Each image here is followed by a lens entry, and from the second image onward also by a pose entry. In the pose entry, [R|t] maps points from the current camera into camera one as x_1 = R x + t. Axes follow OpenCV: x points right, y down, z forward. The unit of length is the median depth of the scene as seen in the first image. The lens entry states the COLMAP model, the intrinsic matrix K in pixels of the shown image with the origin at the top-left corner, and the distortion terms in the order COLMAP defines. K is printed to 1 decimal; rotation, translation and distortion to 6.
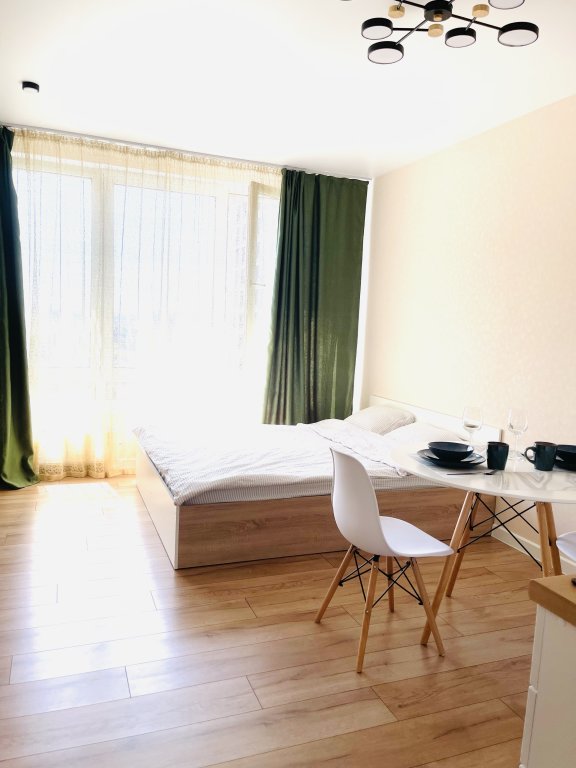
lens RADIAL K [[579.6, 0, 289.0], [0, 579.6, 388.0], [0, 0, 1]] dist [0.054202, -0.062478]
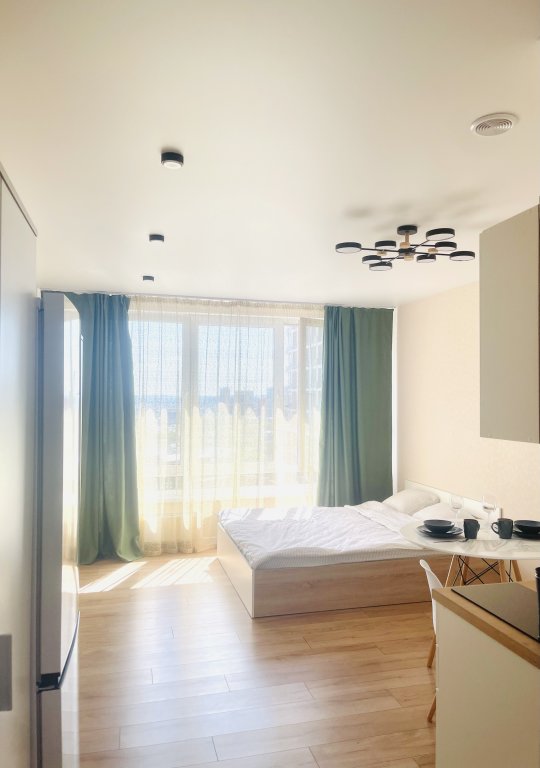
lens RADIAL K [[578.4, 0, 291.8], [0, 578.4, 385.3], [0, 0, 1]] dist [0.036149, -0.017184]
pose [[0.994578, -0.042556, -0.094884, 0.047996], [0.029324, 0.990176, -0.136720, -0.040233], [0.099770, 0.133196, 0.986055, -0.395143]]
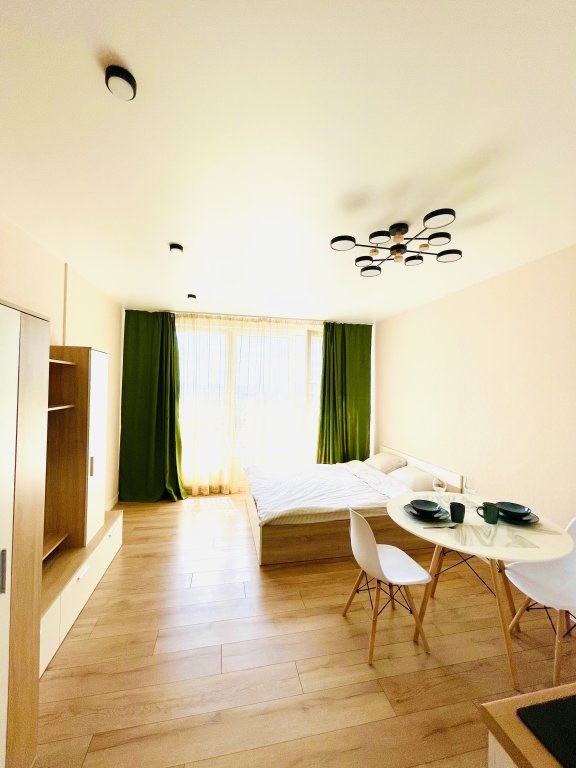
lens RADIAL K [[310.1, 0, 288.4], [0, 310.1, 380.5], [0, 0, 1]] dist [-0.002247, 0.000939]
pose [[0.986596, -0.032994, -0.159811, 0.044523], [0.011371, 0.990866, -0.134369, -0.092402], [0.162785, 0.130751, 0.977960, 0.063430]]
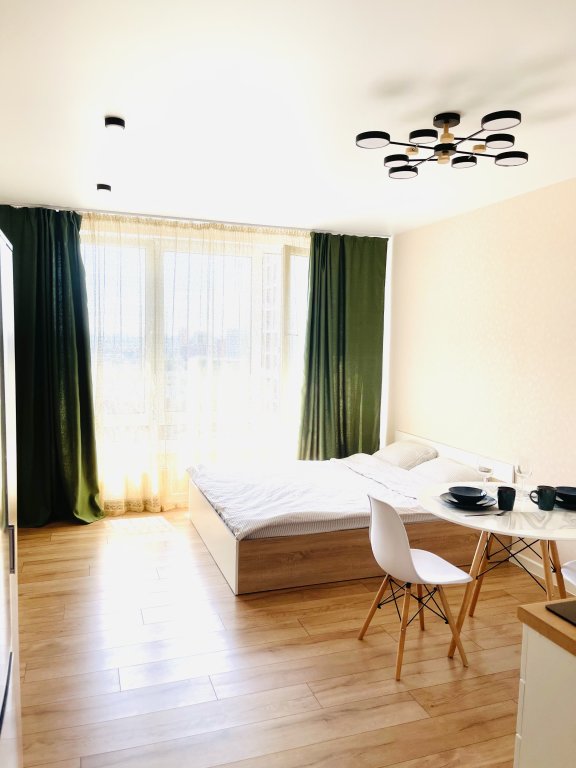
lens RADIAL K [[579.6, 0, 288.6], [0, 579.6, 387.5], [0, 0, 1]] dist [0.054202, -0.062478]
pose [[0.999067, -0.024800, -0.035349, -0.034926], [0.023721, 0.999250, -0.030609, -0.065896], [0.036082, 0.029742, 0.998906, -0.176512]]
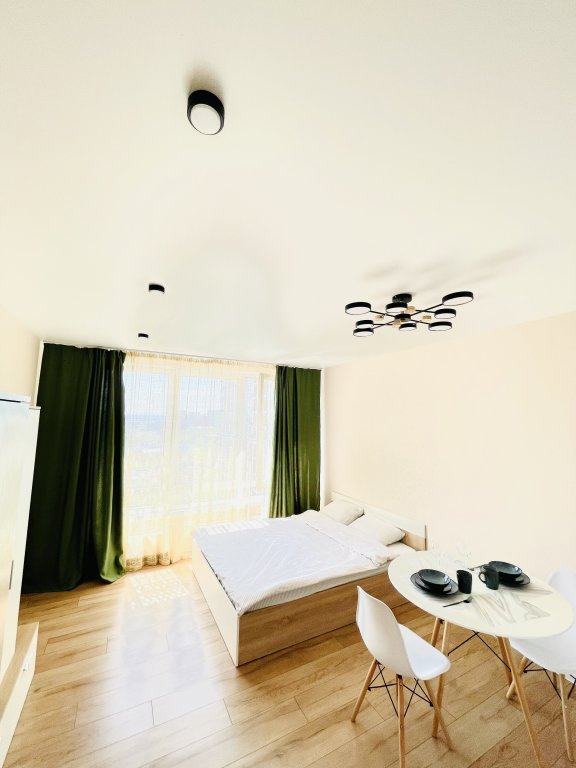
lens RADIAL K [[310.1, 0, 287.7], [0, 310.1, 380.9], [0, 0, 1]] dist [-0.002247, 0.000939]
pose [[0.993129, -0.021270, 0.115075, -0.137175], [0.046276, 0.974574, -0.219236, -0.178439], [-0.107486, 0.223055, 0.968862, 0.110568]]
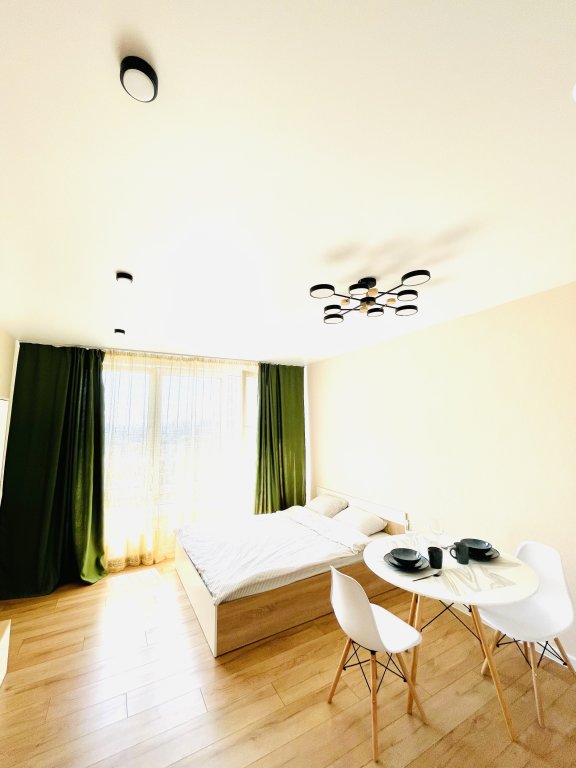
lens RADIAL K [[310.1, 0, 287.1], [0, 310.1, 381.0], [0, 0, 1]] dist [-0.002247, 0.000939]
pose [[0.989382, -0.044245, 0.138441, -0.093704], [0.076441, 0.968561, -0.236743, -0.129563], [-0.123614, 0.244811, 0.961659, 0.107037]]
